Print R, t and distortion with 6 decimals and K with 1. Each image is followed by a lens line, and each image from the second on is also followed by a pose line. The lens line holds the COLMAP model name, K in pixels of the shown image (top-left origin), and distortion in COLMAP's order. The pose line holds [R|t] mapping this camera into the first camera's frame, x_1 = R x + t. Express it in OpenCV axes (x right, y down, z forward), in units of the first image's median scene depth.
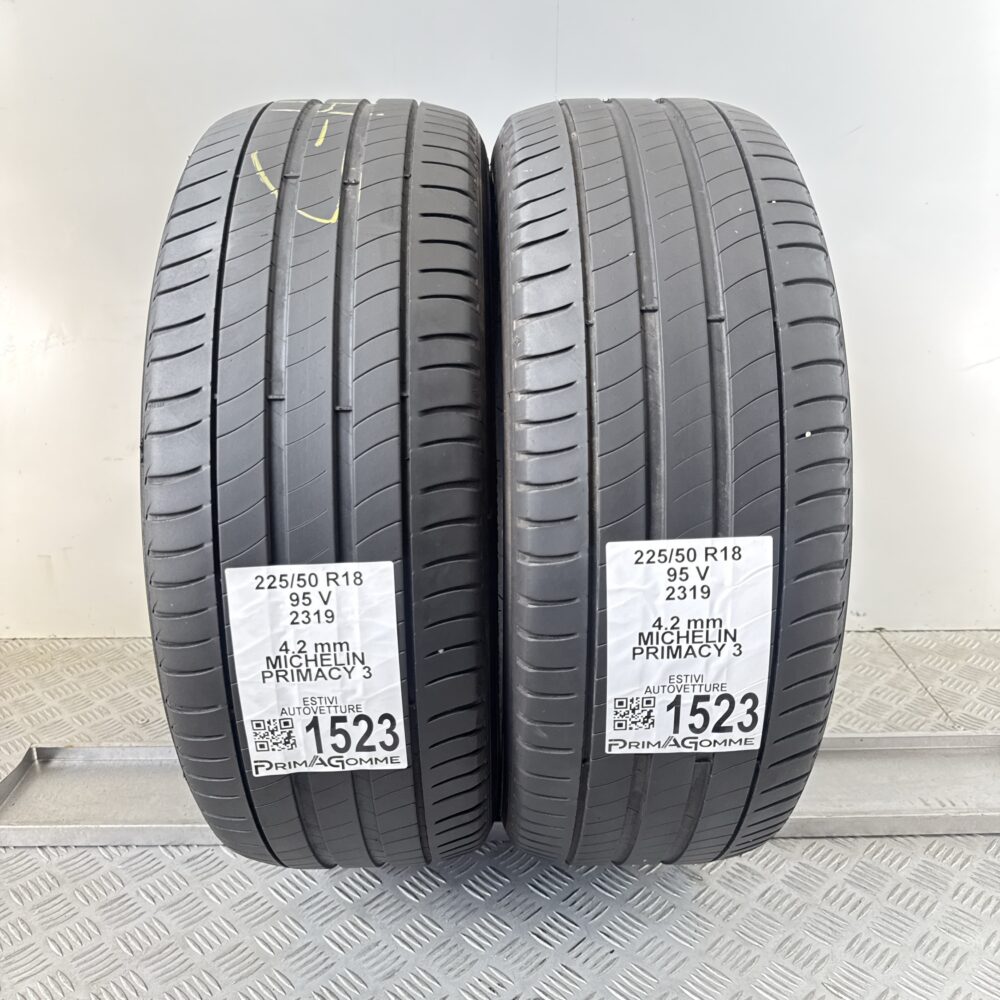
lens RADIAL K [[972.8, 0, 525.7], [0, 972.8, 495.0], [0, 0, 1]] dist [0.196735, -0.505300]
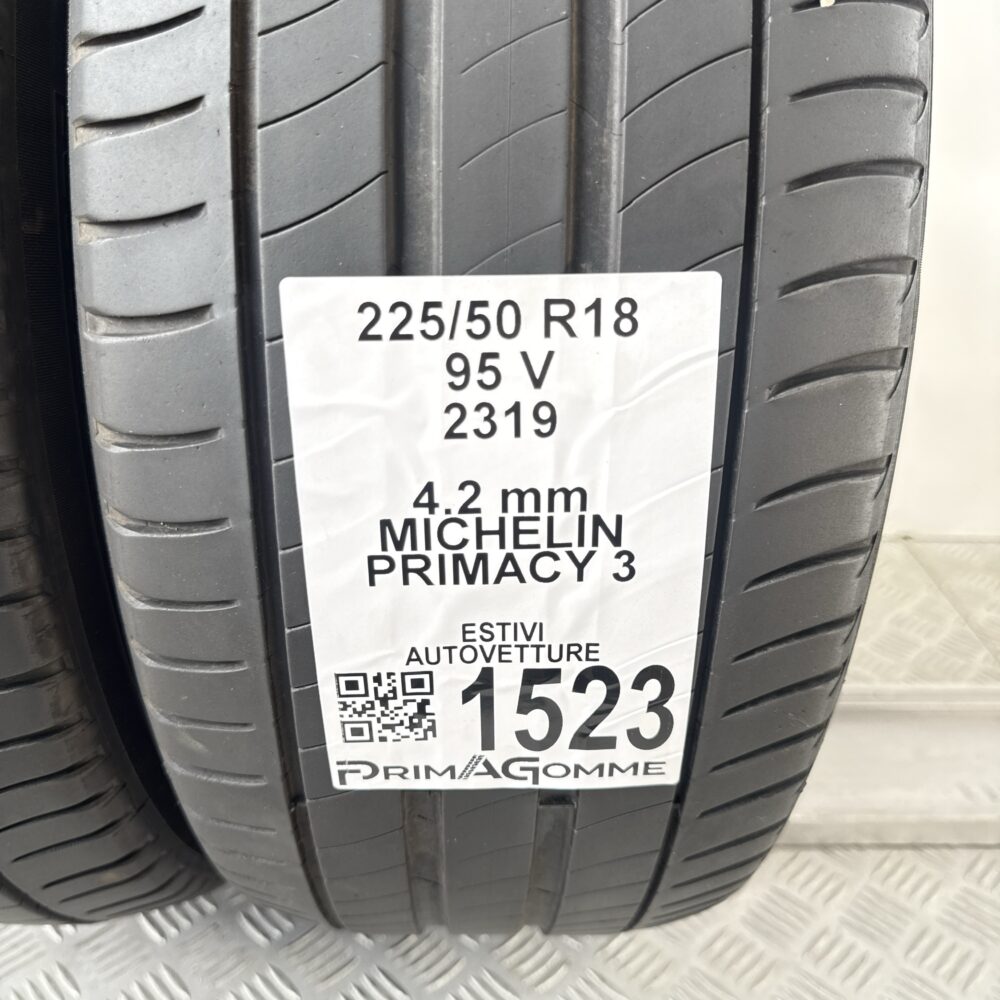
lens RADIAL K [[1018.2, 0, 529.3], [0, 1018.2, 502.8], [0, 0, 1]] dist [0.139465, -0.401599]
pose [[0.999684, 0.023217, 0.009666, 0.168976], [-0.024121, 0.993935, 0.107291, 0.086057], [-0.007117, -0.107490, 0.994181, 0.576199]]
